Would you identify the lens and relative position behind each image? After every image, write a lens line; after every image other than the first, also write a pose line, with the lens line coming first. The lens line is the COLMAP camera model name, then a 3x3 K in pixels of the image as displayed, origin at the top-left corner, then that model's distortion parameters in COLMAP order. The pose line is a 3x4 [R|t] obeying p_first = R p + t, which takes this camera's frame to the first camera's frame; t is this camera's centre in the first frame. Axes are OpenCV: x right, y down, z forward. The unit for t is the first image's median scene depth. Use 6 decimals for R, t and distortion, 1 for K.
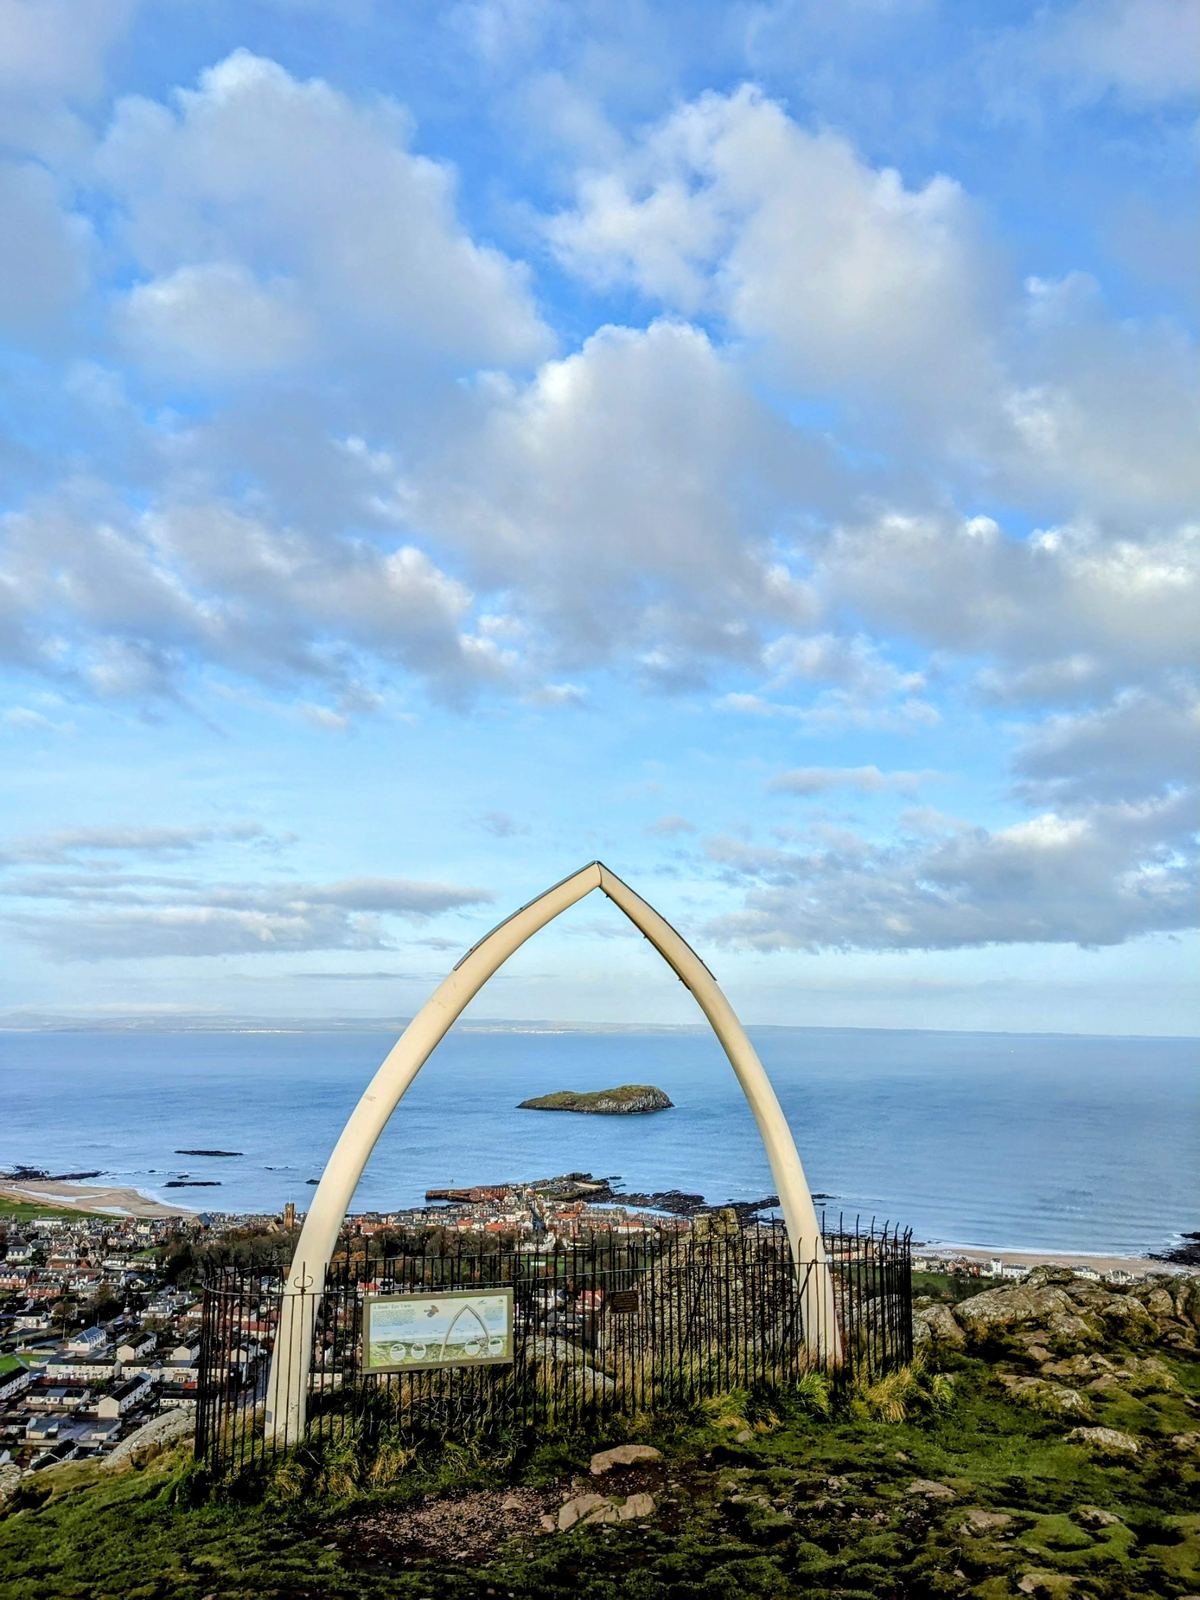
lens RADIAL K [[1090.6, 0, 600.0], [0, 1090.6, 800.0], [0, 0, 1]] dist [0.051173, -0.038756]
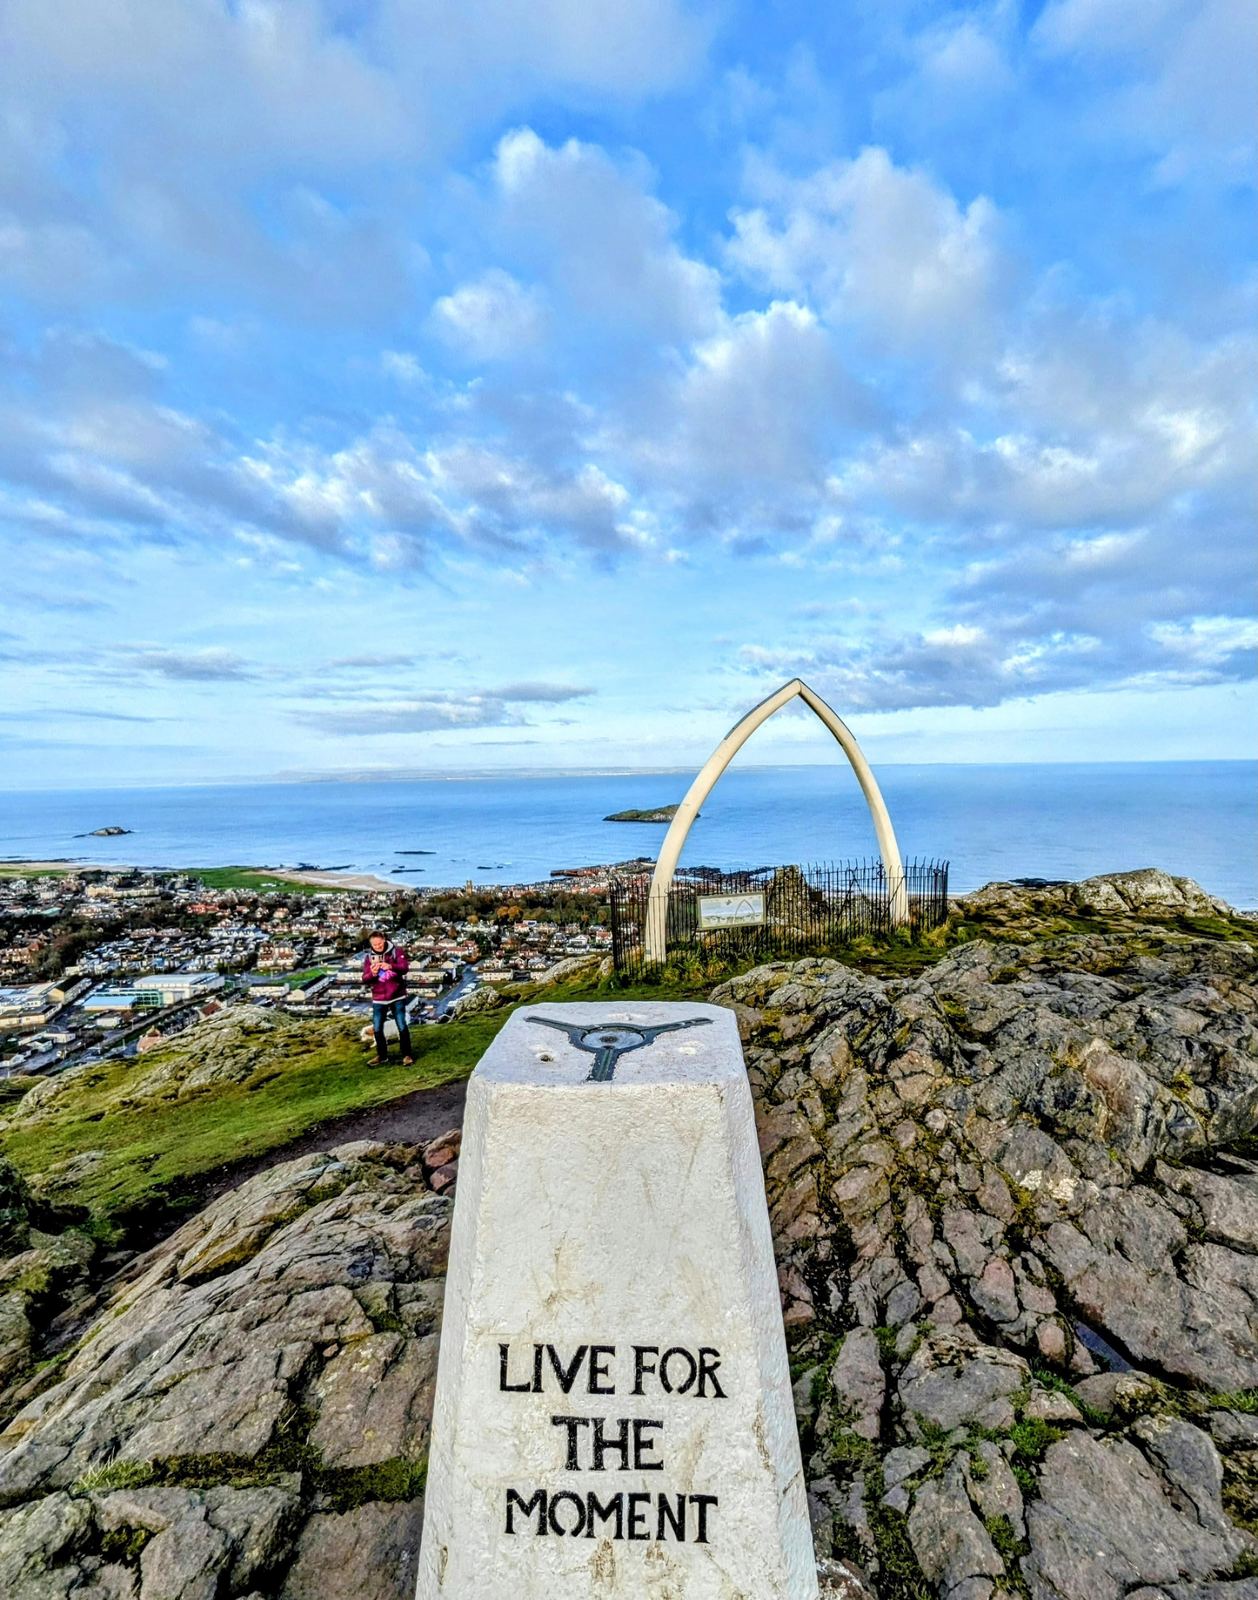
lens RADIAL K [[733.8, 0, 629.0], [0, 733.8, 800.0], [0, 0, 1]] dist [0.024359, -0.000106]
pose [[0.999456, -0.032772, 0.003664, -0.075601], [0.030904, 0.969614, 0.242681, -0.013990], [-0.011506, -0.242436, 0.970099, -0.064293]]
